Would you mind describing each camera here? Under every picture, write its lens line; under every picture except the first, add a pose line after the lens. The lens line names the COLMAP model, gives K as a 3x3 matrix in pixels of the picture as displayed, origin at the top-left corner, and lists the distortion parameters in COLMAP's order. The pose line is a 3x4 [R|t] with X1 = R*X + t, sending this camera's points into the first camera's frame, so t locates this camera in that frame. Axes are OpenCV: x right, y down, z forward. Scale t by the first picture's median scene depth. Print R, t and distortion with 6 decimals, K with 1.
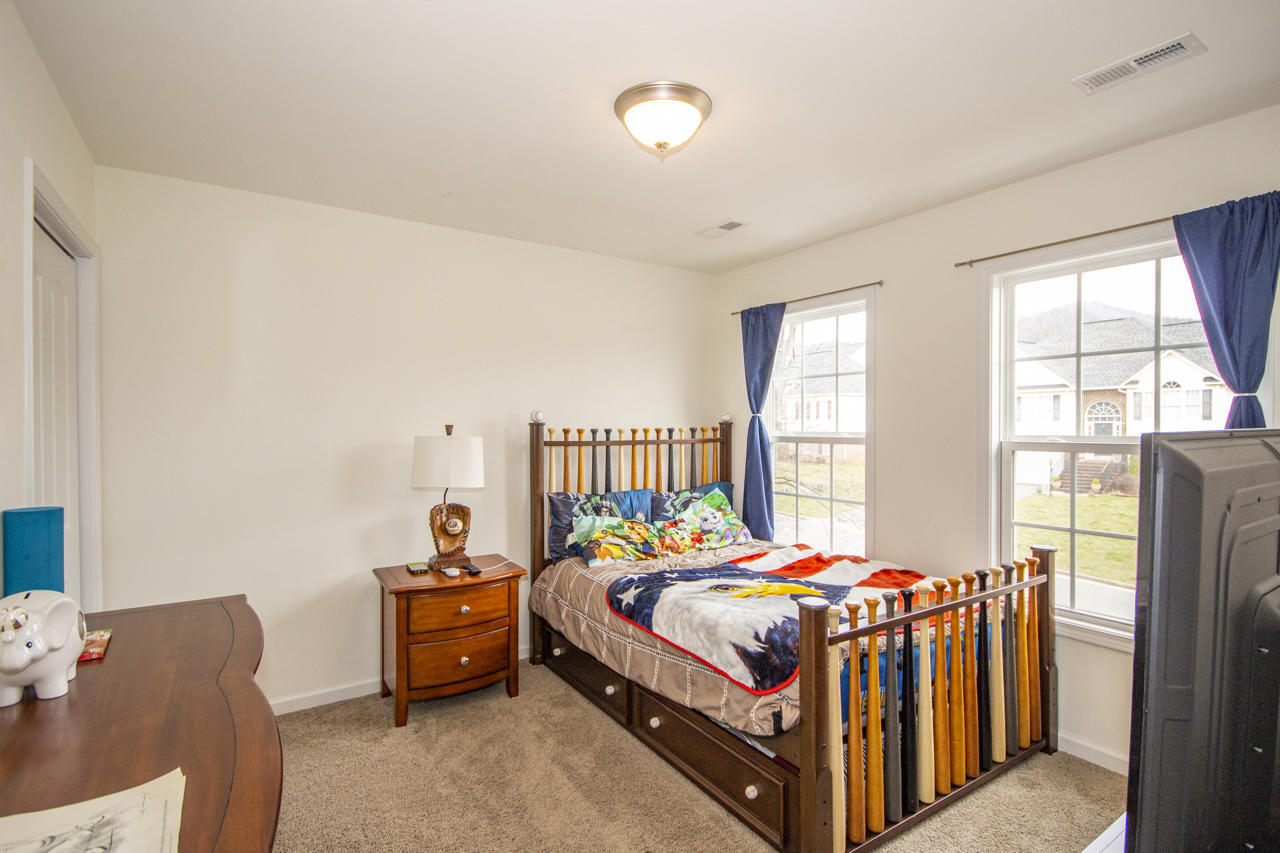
lens RADIAL K [[611.8, 0, 639.1], [0, 611.8, 433.2], [0, 0, 1]] dist [0.000297, -0.006219]
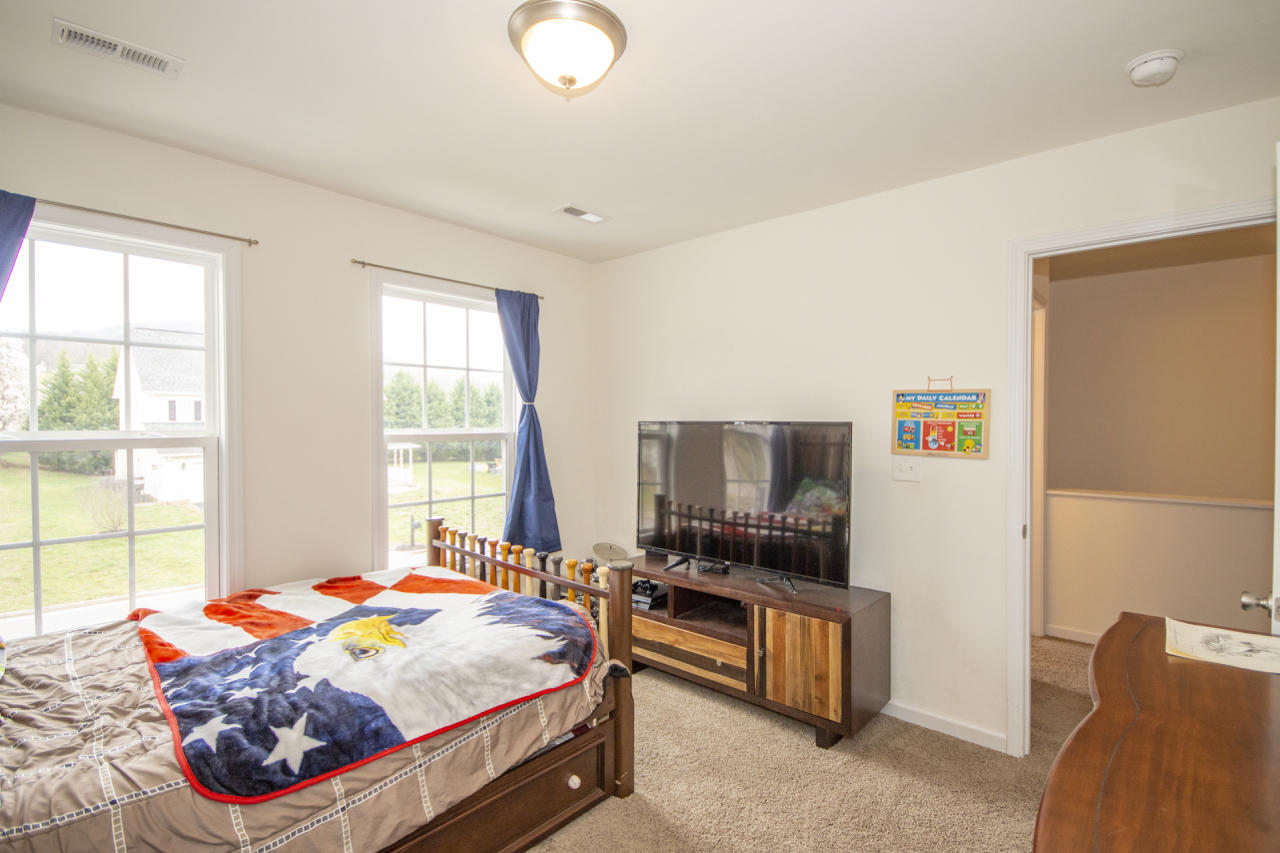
lens RADIAL K [[602.2, 0, 642.6], [0, 602.2, 433.3], [0, 0, 1]] dist [-0.000274, -0.002006]
pose [[-0.261129, -0.016671, 0.965160, -0.621860], [0.015675, 0.999646, 0.021508, -0.006382], [-0.965177, 0.020745, -0.260775, 0.890397]]
